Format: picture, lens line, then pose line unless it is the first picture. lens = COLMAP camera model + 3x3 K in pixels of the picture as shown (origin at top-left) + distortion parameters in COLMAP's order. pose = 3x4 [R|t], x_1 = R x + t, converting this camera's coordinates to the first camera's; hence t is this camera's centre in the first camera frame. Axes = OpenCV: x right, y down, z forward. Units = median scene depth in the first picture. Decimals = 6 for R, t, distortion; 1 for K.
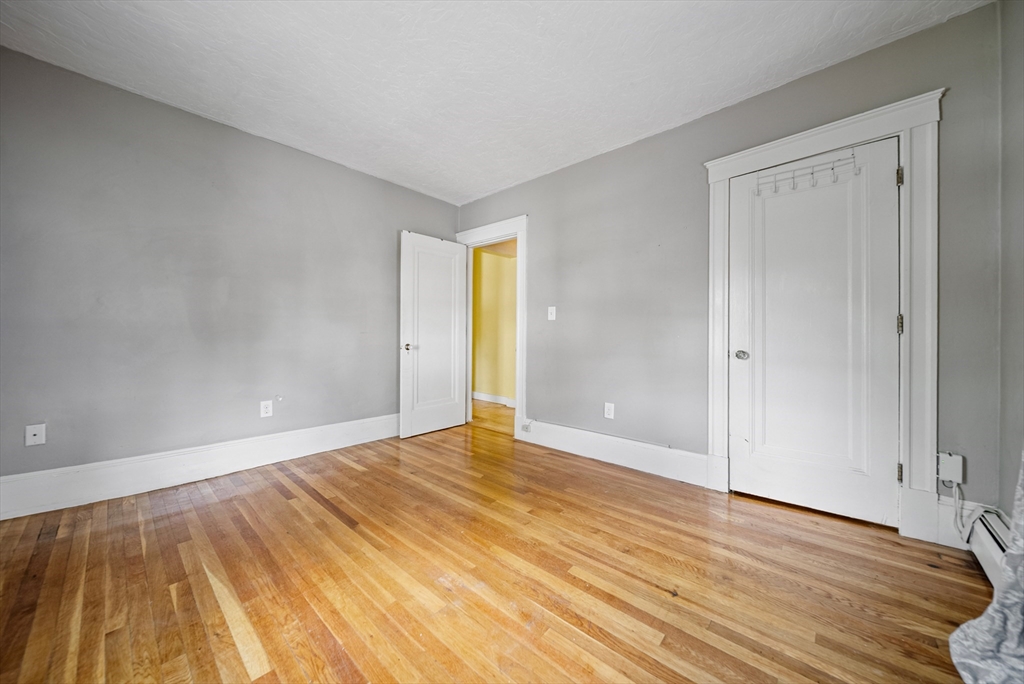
lens RADIAL K [[361.0, 0, 512.5], [0, 361.0, 336.4], [0, 0, 1]] dist [-0.001112, -0.000788]
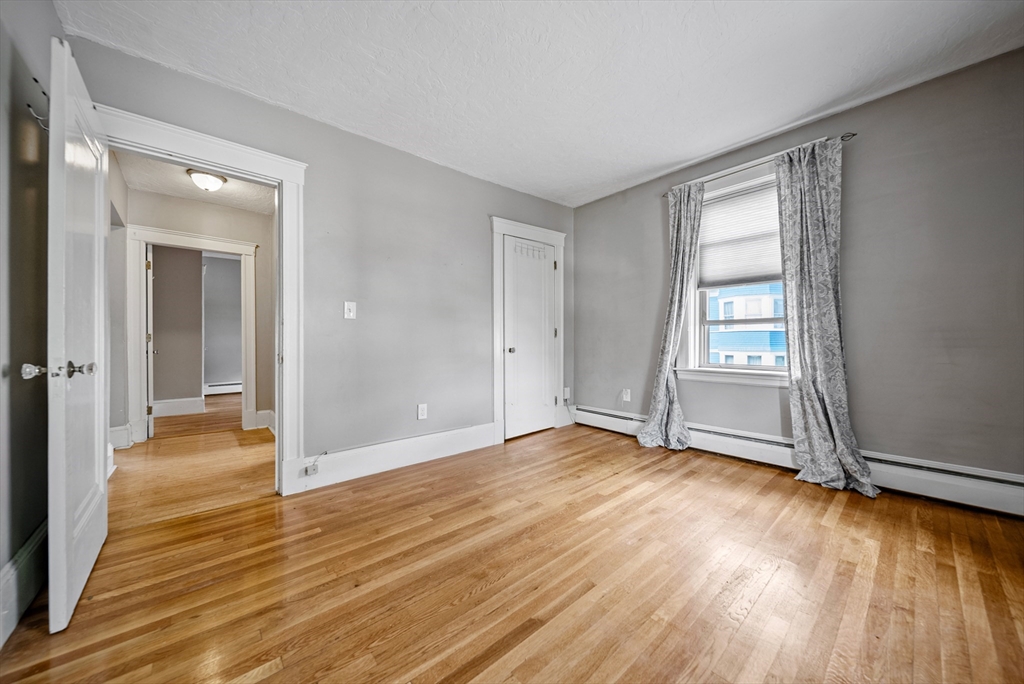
lens RADIAL K [[358.2, 0, 513.6], [0, 358.2, 338.5], [0, 0, 1]] dist [-0.000924, -0.001023]
pose [[0.125154, 0.000496, 0.992137, -1.014509], [0.004498, 0.999989, -0.001068, 0.001378], [-0.992127, 0.004596, 0.125150, 0.883389]]
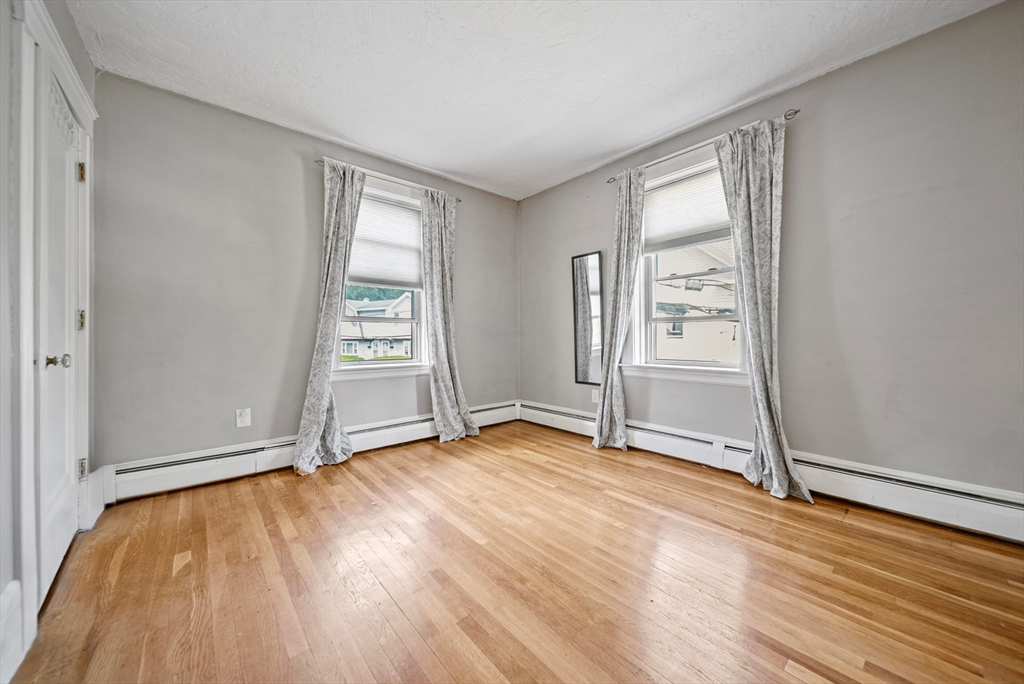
lens RADIAL K [[361.0, 0, 512.5], [0, 361.0, 336.4], [0, 0, 1]] dist [-0.001112, -0.000788]
pose [[-0.991123, -0.001774, 0.132937, -0.219528], [-0.002212, 0.999993, -0.003147, 0.011770], [-0.132930, -0.003413, -0.991119, 1.648617]]
